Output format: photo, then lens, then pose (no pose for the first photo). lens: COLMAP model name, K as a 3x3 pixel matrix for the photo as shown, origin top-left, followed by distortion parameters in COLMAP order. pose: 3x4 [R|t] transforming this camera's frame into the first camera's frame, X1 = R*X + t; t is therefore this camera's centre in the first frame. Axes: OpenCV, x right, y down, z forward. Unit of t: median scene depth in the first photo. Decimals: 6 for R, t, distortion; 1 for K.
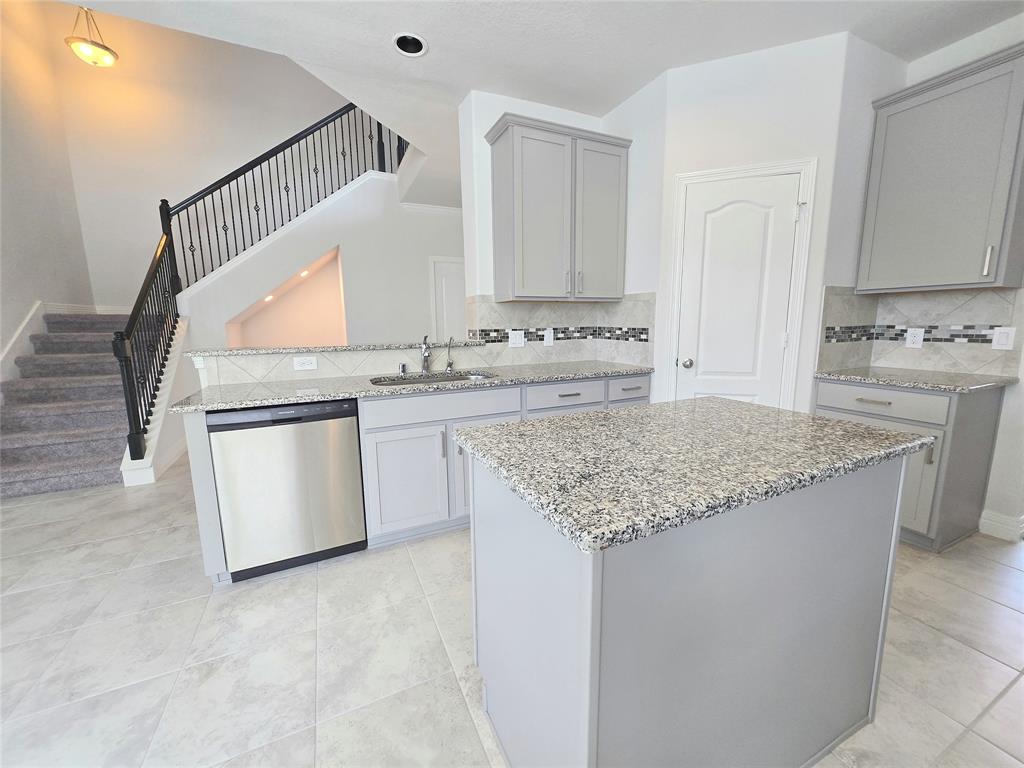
lens RADIAL K [[406.9, 0, 512.0], [0, 406.9, 384.0], [0, 0, 1]] dist [0.002580, 0.000516]
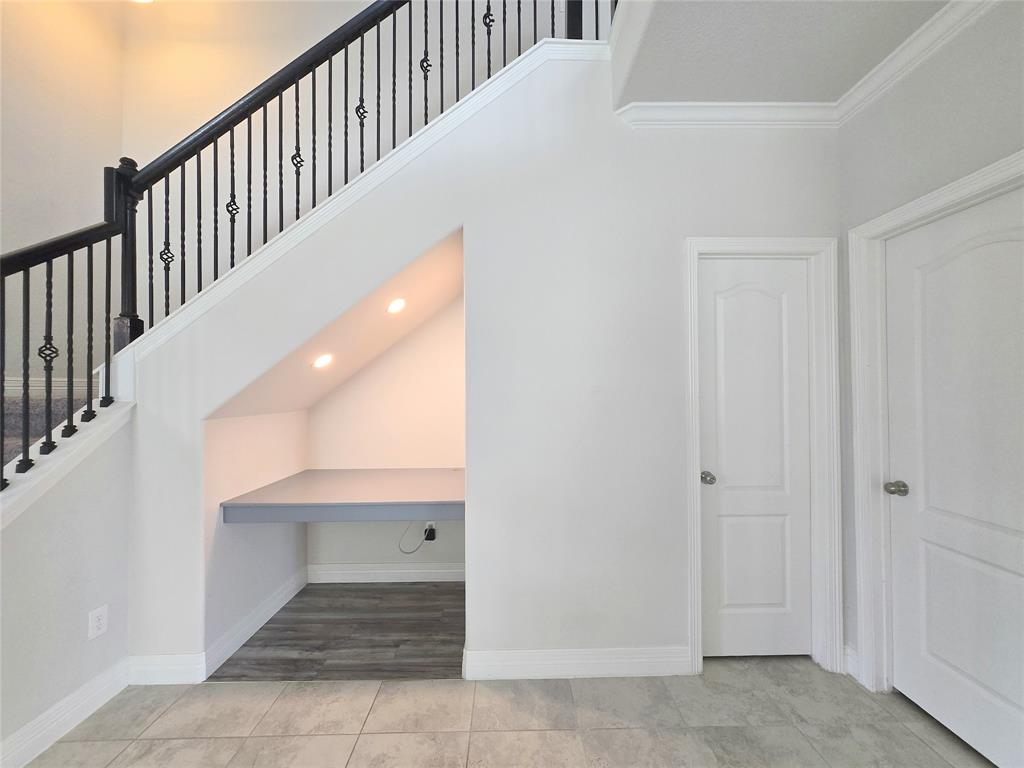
lens RADIAL K [[406.9, 0, 512.0], [0, 406.9, 384.0], [0, 0, 1]] dist [0.002580, 0.000516]
pose [[0.924317, -0.007140, -0.381559, -0.228686], [-0.057026, 0.986015, -0.156594, -0.125969], [0.377342, 0.166502, 0.910983, 0.680412]]
